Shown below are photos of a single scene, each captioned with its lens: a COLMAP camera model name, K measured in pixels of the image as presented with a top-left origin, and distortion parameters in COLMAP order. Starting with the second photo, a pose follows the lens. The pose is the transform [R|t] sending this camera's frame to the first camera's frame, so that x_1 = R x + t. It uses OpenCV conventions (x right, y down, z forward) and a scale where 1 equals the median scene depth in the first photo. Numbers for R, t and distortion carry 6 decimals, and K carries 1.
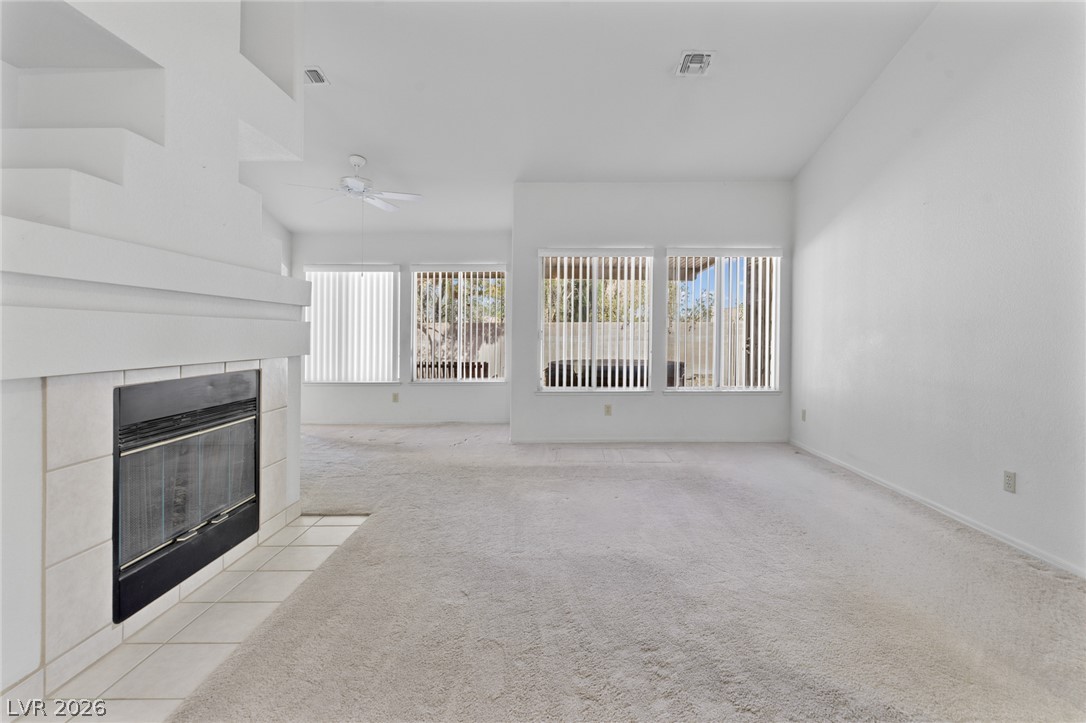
lens RADIAL K [[521.3, 0, 586.9], [0, 521.3, 322.1], [0, 0, 1]] dist [0.000151, 0.000236]
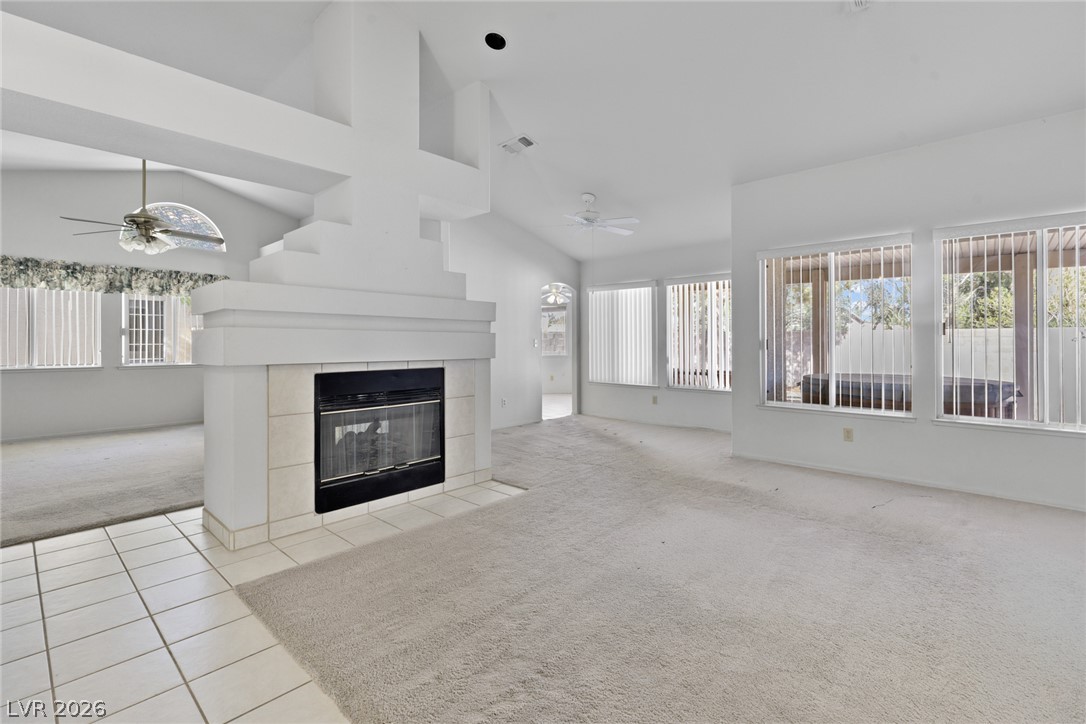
lens RADIAL K [[497.7, 0, 575.3], [0, 497.7, 327.7], [0, 0, 1]] dist [0.011832, -0.000722]
pose [[0.737034, -0.016596, -0.675652, 0.504719], [0.011624, 0.999862, -0.011880, 0.003443], [0.675756, 0.000902, 0.737125, 0.229121]]
